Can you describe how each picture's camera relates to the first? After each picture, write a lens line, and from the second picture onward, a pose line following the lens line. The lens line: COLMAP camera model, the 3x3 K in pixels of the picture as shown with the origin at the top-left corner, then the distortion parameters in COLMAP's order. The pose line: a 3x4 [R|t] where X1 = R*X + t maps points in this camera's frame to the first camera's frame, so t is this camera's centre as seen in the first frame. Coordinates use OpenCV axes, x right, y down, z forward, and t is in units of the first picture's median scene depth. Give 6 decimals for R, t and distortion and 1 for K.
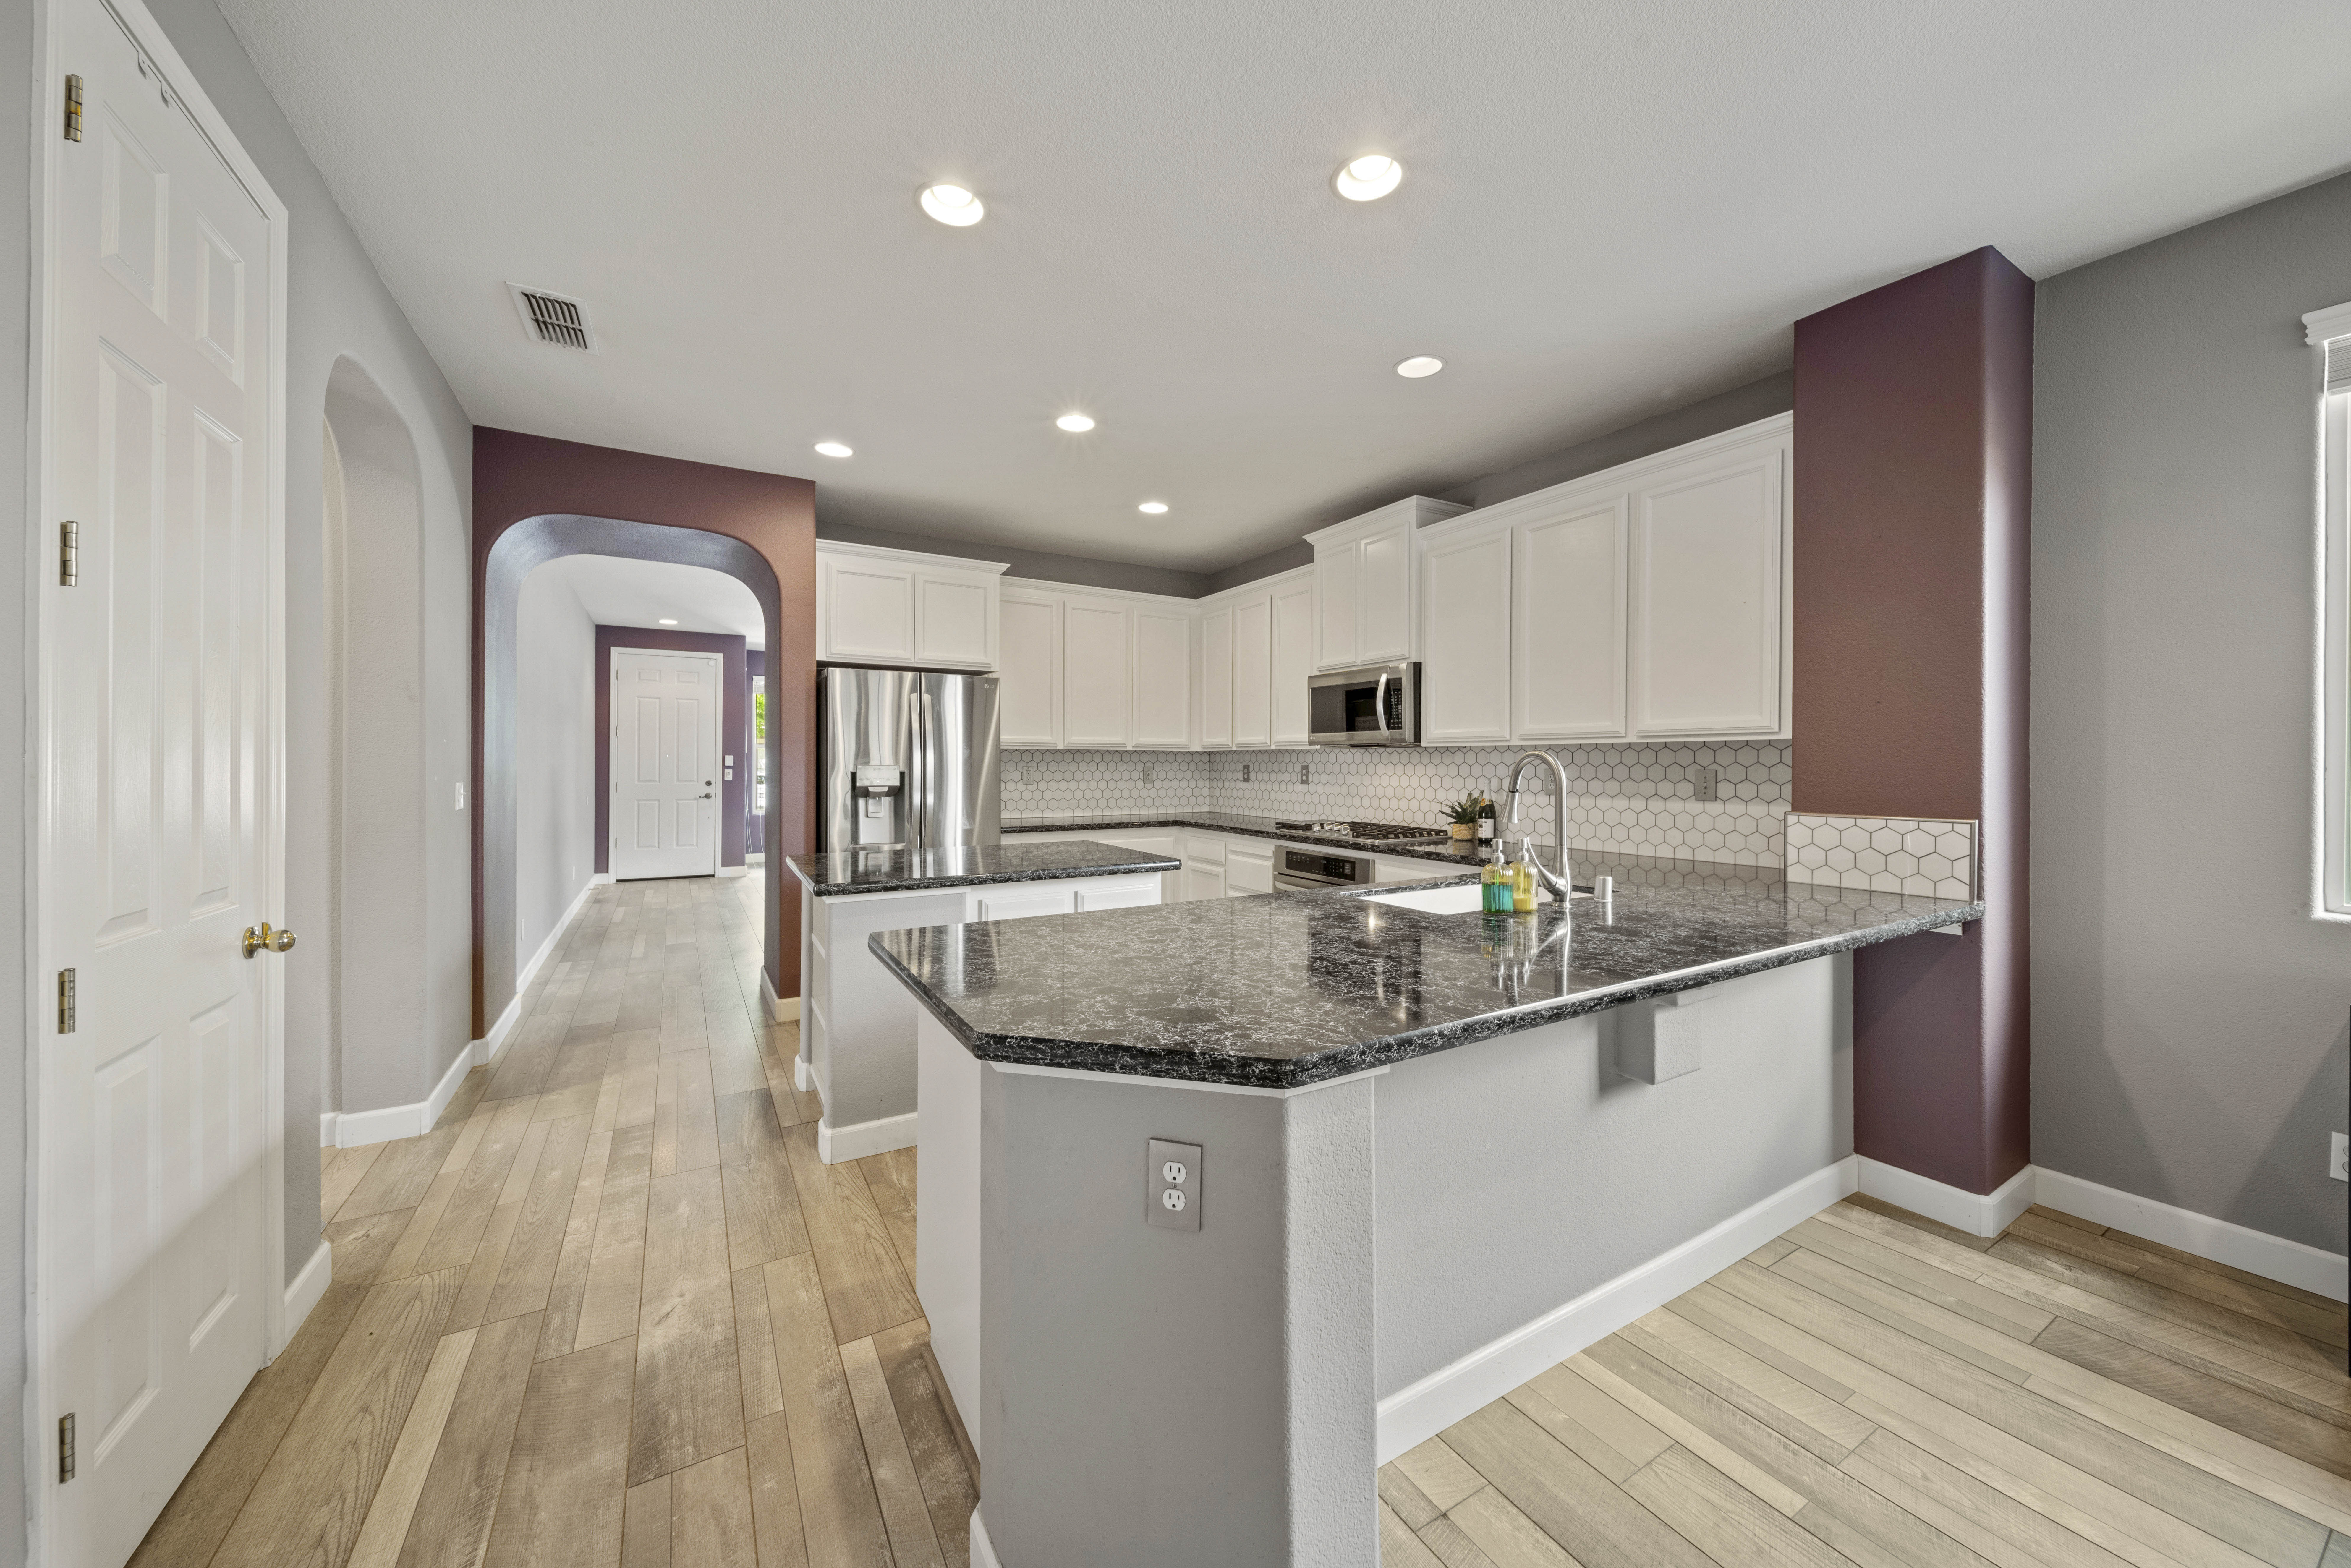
lens RADIAL K [[830.2, 0, 1166.6], [0, 830.2, 770.0], [0, 0, 1]] dist [0.008659, -0.000639]
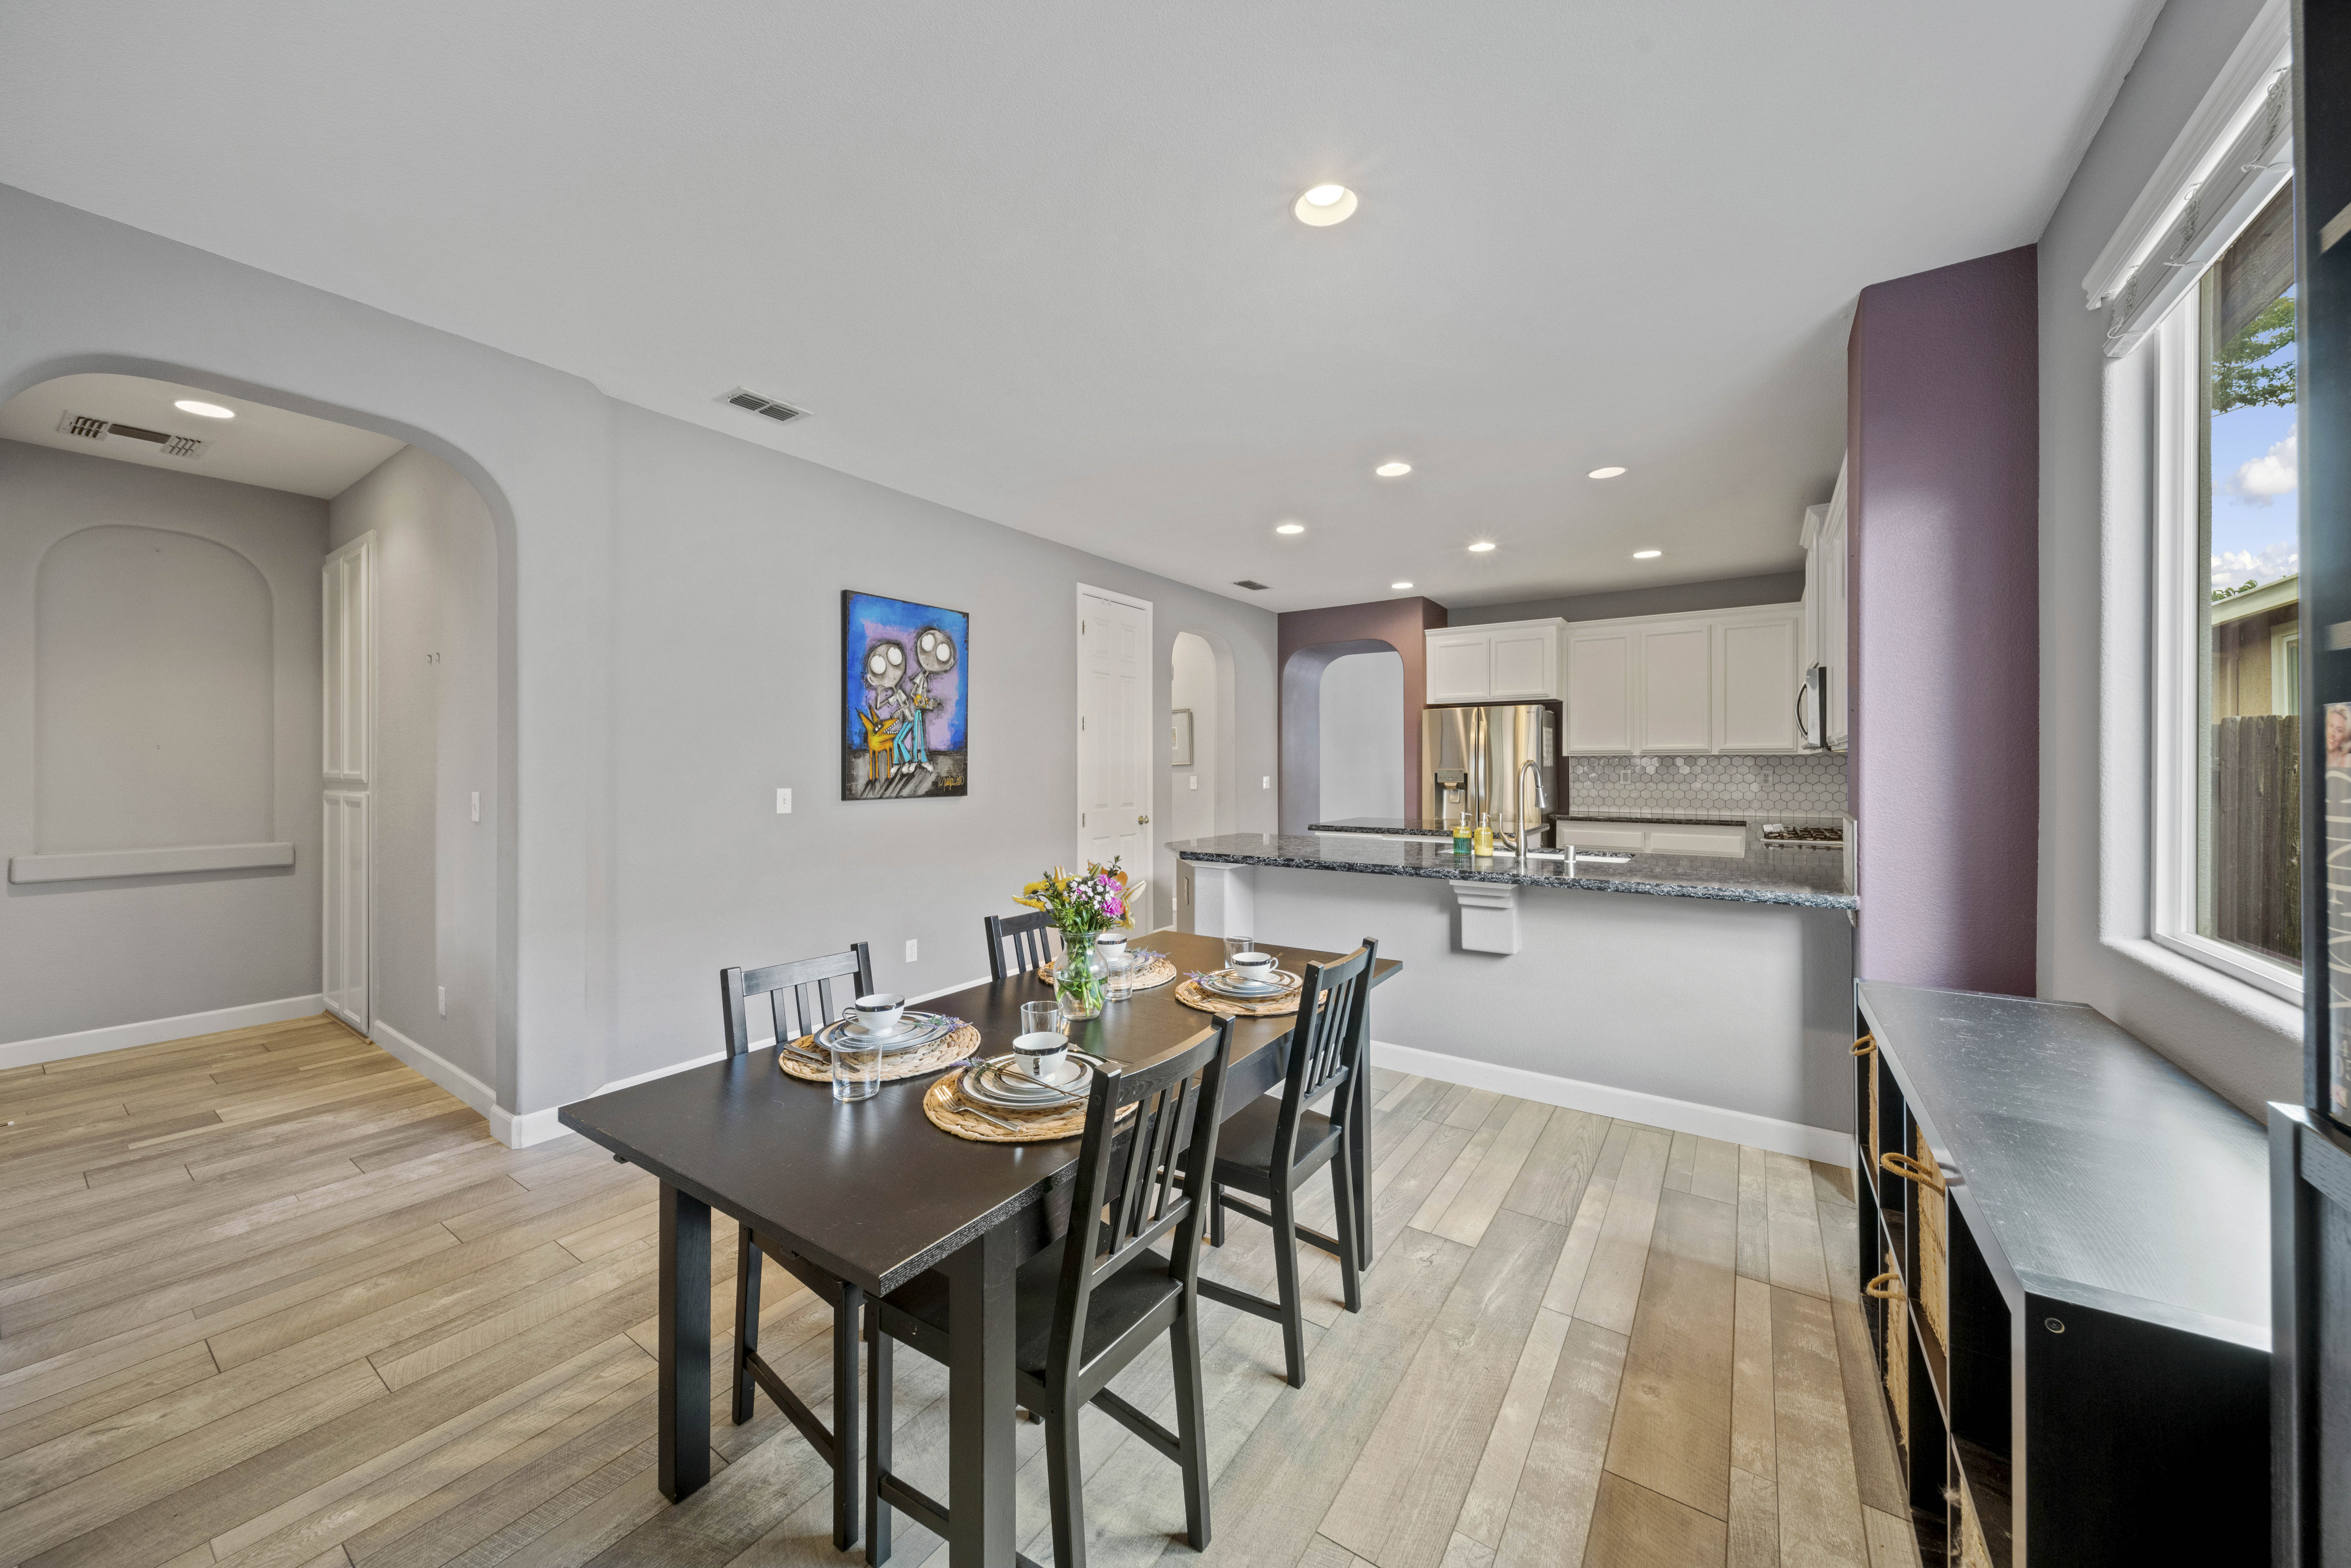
lens RADIAL K [[830.2, 0, 1168.1], [0, 830.2, 762.2], [0, 0, 1]] dist [0.008659, -0.000639]
pose [[0.425849, -0.004975, -0.904780, 0.836493], [-0.005143, 0.999955, -0.007919, -0.003232], [0.904780, 0.008026, 0.425805, -0.148843]]
